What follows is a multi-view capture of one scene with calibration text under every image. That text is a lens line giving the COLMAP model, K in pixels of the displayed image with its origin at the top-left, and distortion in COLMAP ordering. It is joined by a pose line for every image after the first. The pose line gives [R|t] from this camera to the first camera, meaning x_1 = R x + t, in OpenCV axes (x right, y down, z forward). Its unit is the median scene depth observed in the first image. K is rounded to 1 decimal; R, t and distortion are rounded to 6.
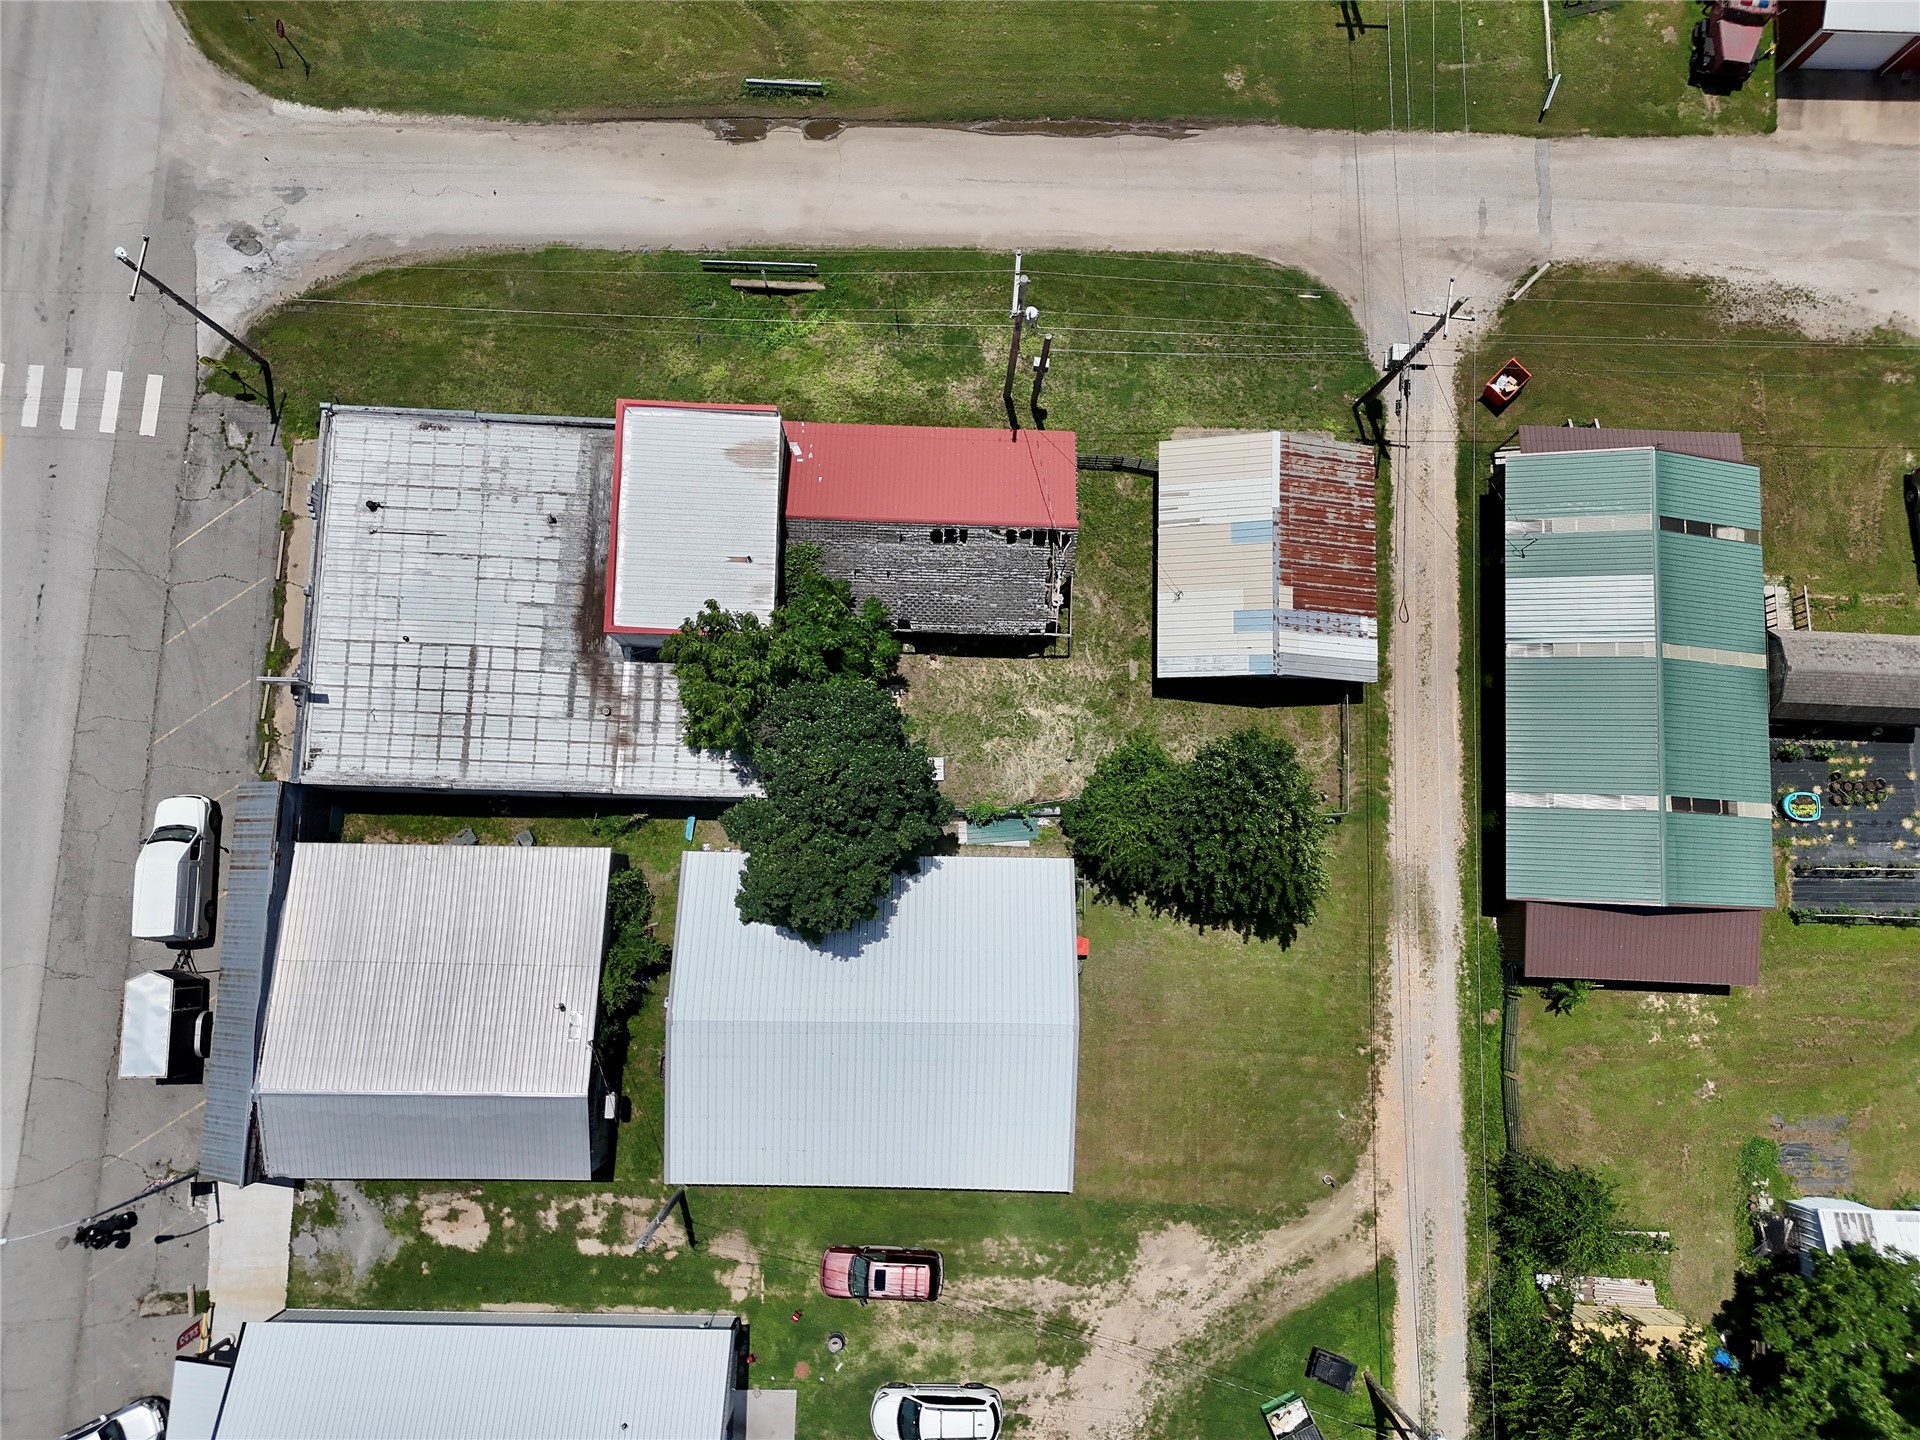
lens RADIAL K [[1346.1, 0, 953.7], [0, 1346.1, 724.7], [0, 0, 1]] dist [0.069048, -0.066296]
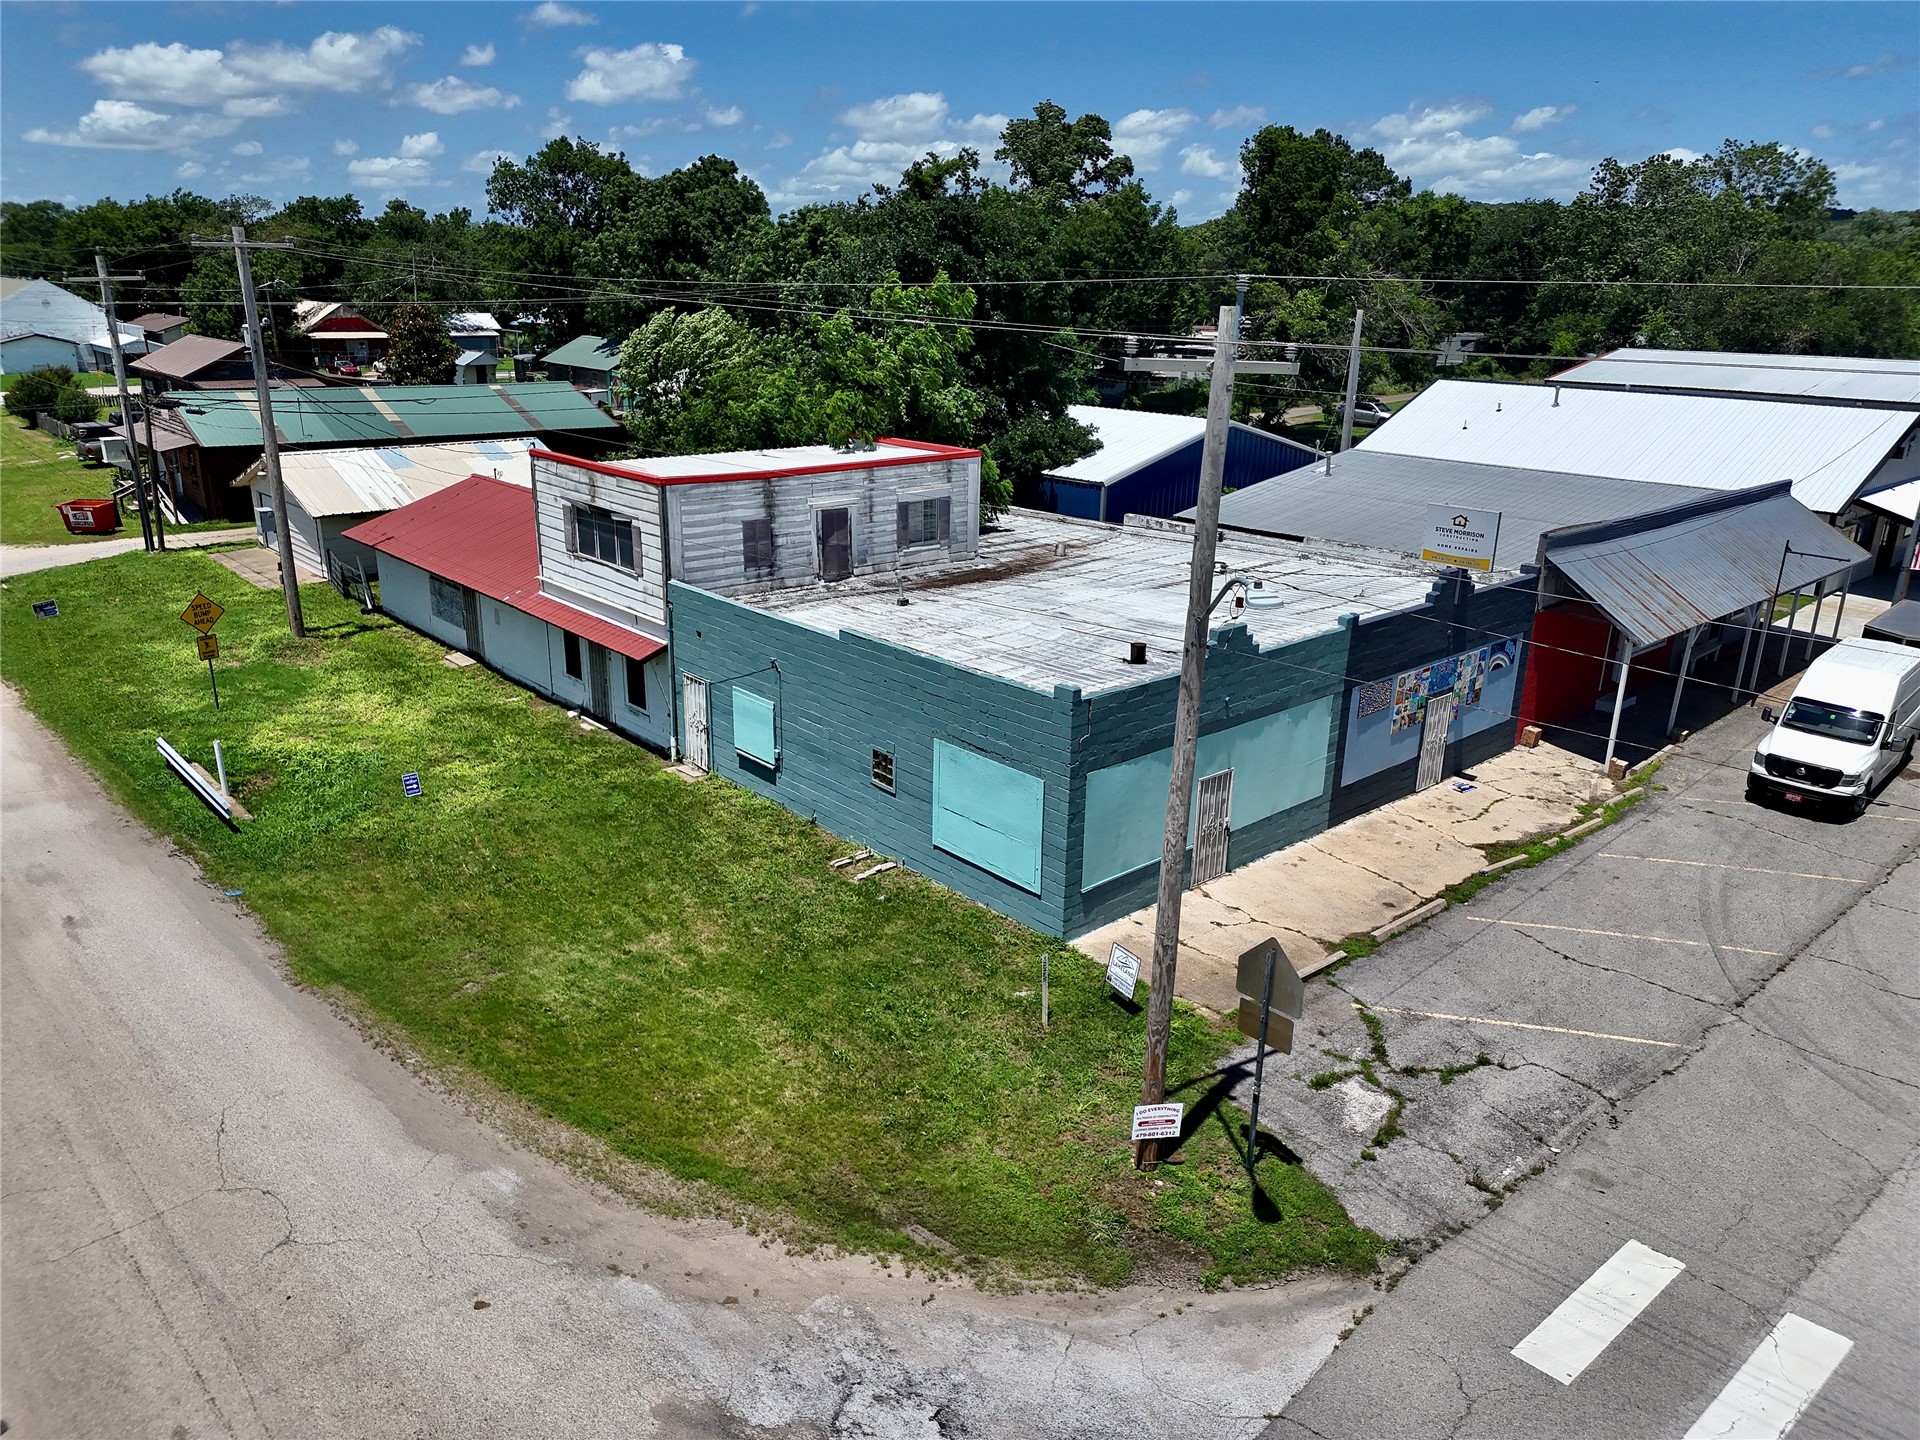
lens RADIAL K [[1346.1, 0, 960.8], [0, 1346.1, 720.1], [0, 0, 1]] dist [0.069048, -0.066296]
pose [[-0.688348, -0.257659, 0.678078, -0.688410], [0.714402, -0.078782, 0.695286, -0.513422], [-0.125726, 0.963019, 0.238302, 0.905032]]
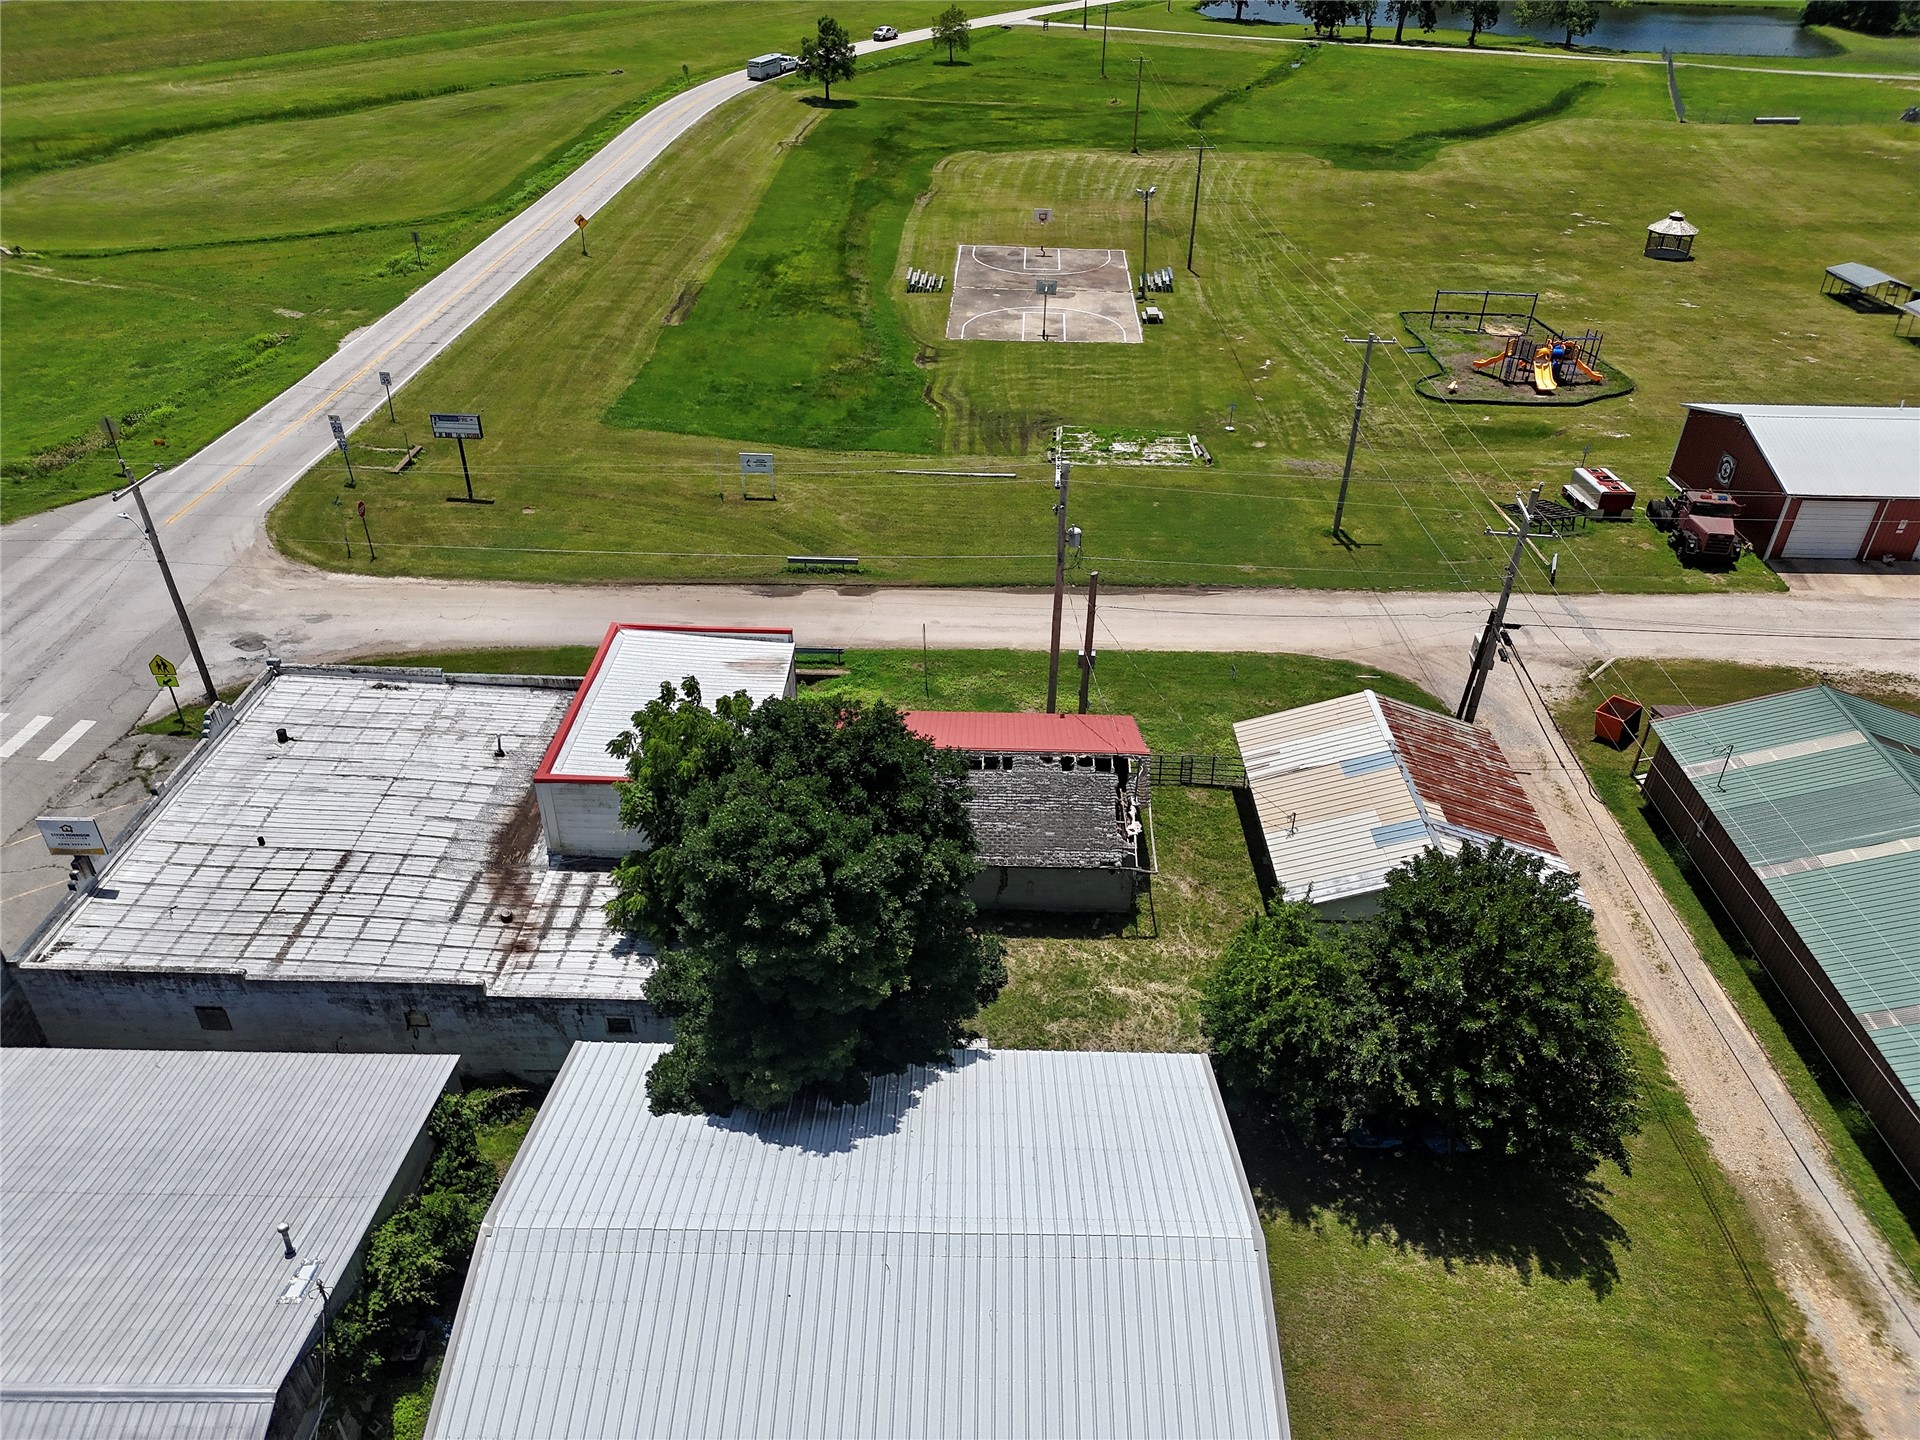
lens RADIAL K [[1346.1, 0, 959.3], [0, 1346.1, 719.7], [0, 0, 1]] dist [0.069048, -0.066296]
pose [[0.999954, -0.009558, -0.000336, -0.020957], [0.005939, 0.648110, -0.761524, 0.449736], [0.007496, 0.761487, 0.648137, 0.458084]]
